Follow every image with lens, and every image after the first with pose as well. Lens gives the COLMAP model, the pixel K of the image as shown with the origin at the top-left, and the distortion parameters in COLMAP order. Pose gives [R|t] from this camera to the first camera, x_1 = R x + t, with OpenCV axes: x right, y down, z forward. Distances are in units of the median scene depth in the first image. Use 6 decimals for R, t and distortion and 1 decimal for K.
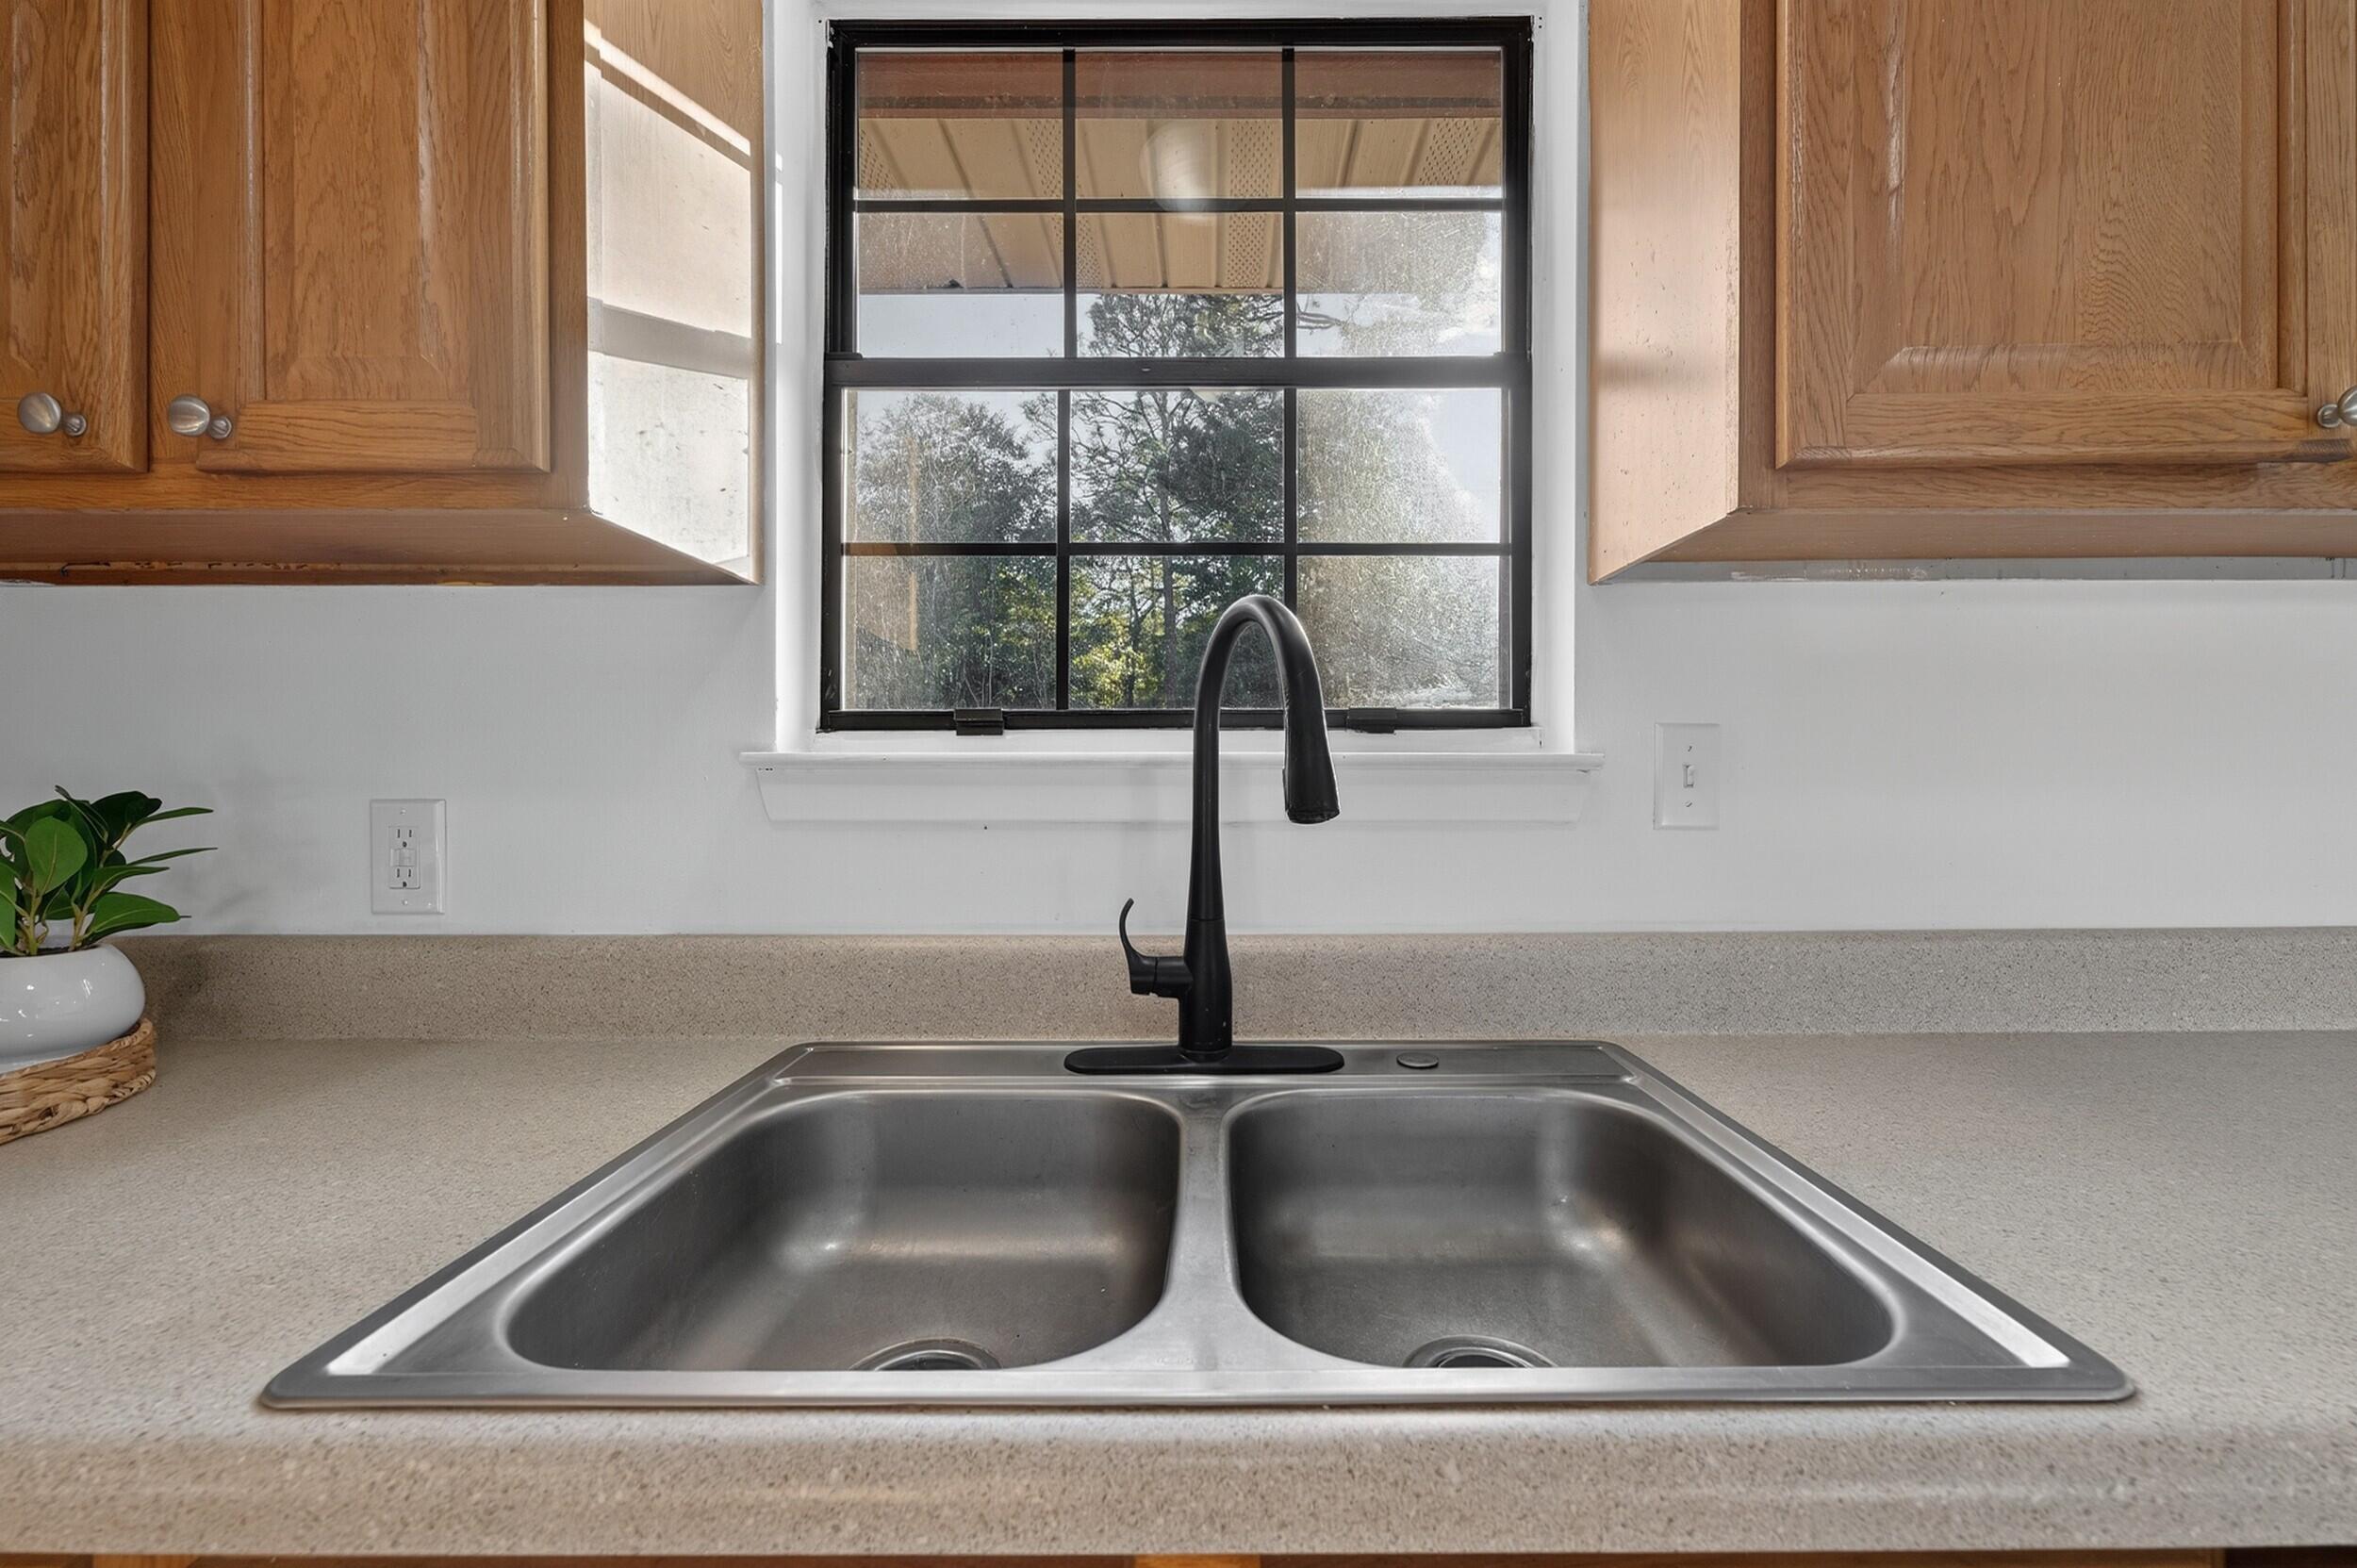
lens RADIAL K [[972.8, 0, 1207.6], [0, 972.8, 776.1], [0, 0, 1]] dist [0.001631, 0.000033]
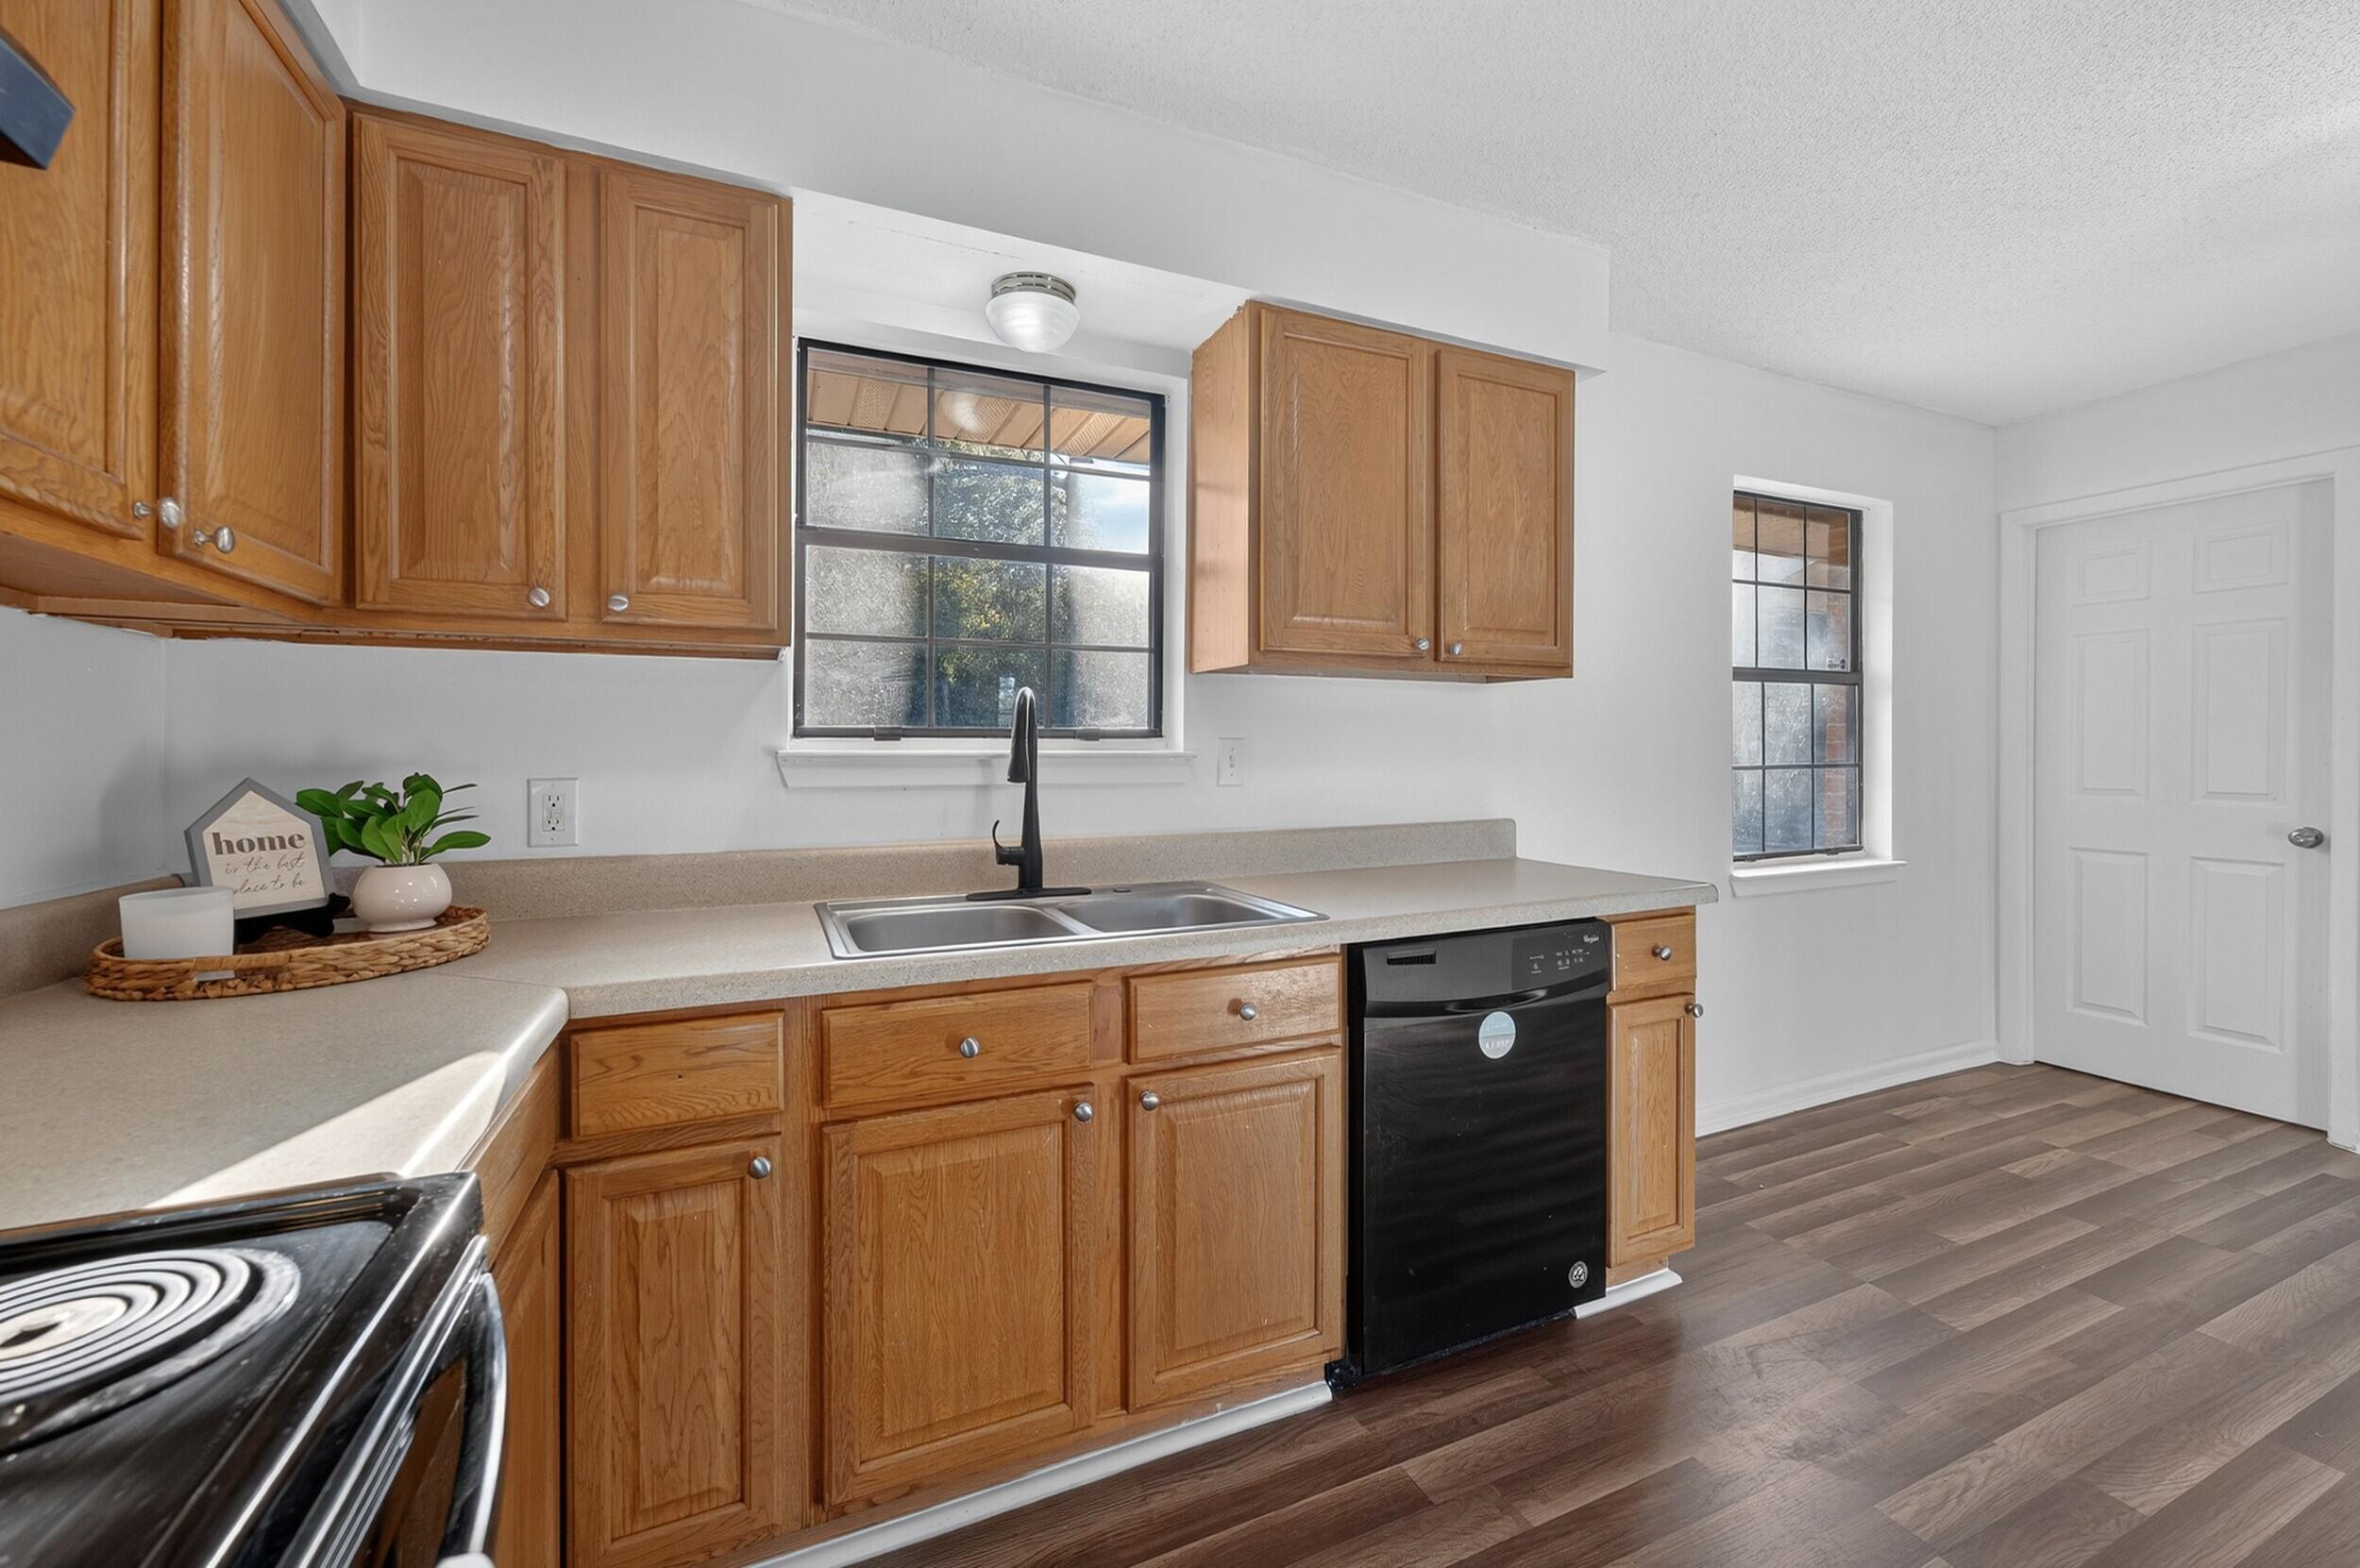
lens RADIAL K [[975.5, 0, 1214.0], [0, 975.5, 738.4], [0, 0, 1]] dist [-0.000530, -0.000178]
pose [[0.902011, 0.007718, 0.431644, -0.567460], [-0.003660, 0.999941, -0.010231, -0.035151], [-0.431698, 0.007649, 0.901986, -1.124229]]
